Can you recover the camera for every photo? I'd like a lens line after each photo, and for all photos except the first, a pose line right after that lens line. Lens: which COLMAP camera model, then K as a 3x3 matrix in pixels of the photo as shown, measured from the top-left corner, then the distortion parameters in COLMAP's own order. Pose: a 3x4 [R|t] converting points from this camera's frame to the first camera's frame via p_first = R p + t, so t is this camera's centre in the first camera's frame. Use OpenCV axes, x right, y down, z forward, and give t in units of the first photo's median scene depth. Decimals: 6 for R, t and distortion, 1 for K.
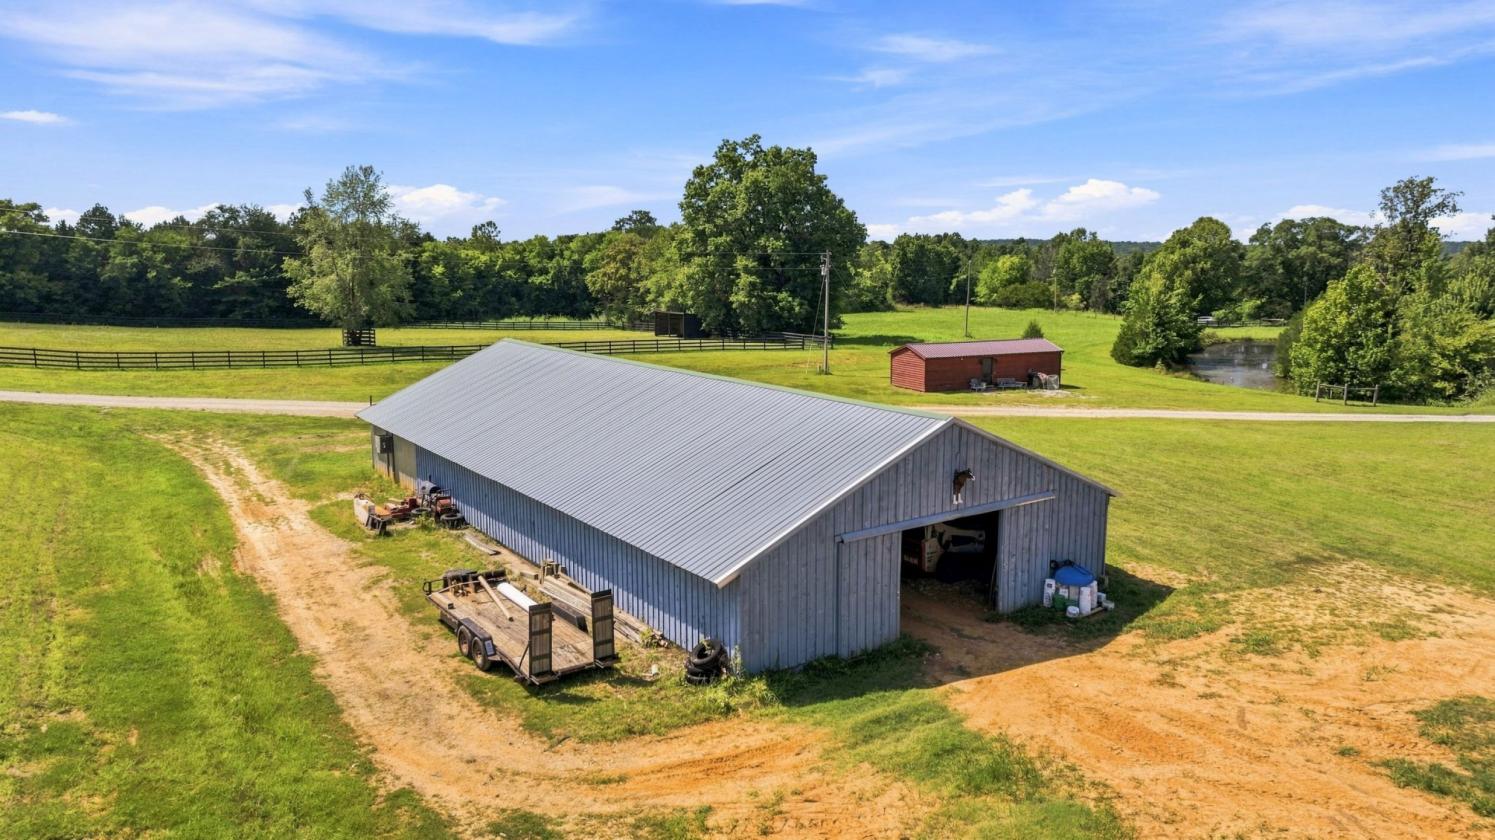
lens RADIAL K [[1055.4, 0, 747.5], [0, 1055.4, 420.0], [0, 0, 1]] dist [-0.018062, -0.001198]
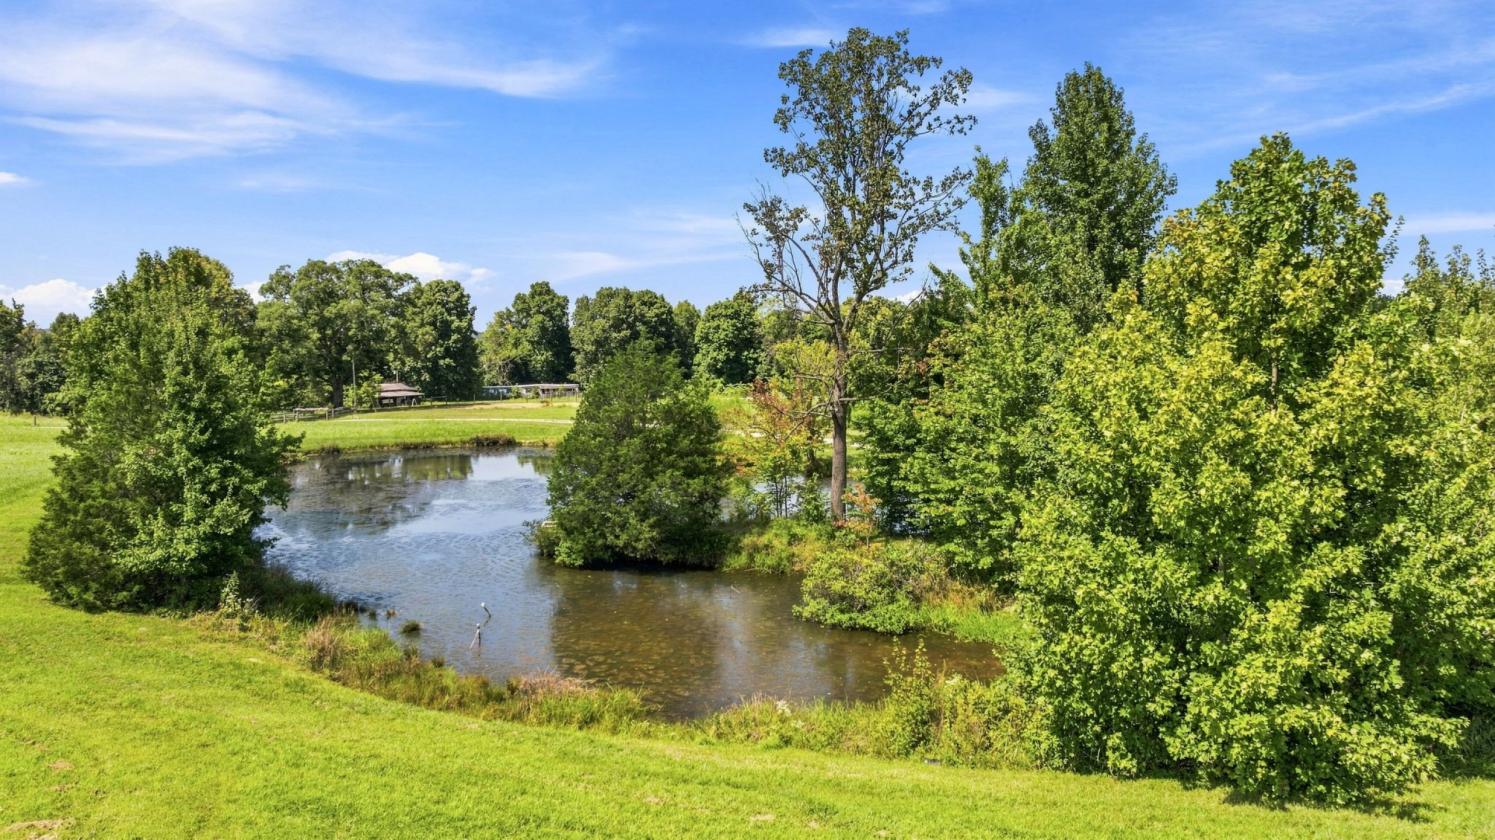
lens RADIAL K [[1070.6, 0, 748.9], [0, 1070.6, 388.5], [0, 0, 1]] dist [0.001955, 0.002271]
pose [[0.604575, -0.035851, 0.795741, 0.271490], [0.126893, 0.990564, -0.051780, -0.079675], [-0.786376, 0.132279, 0.603419, 0.770102]]
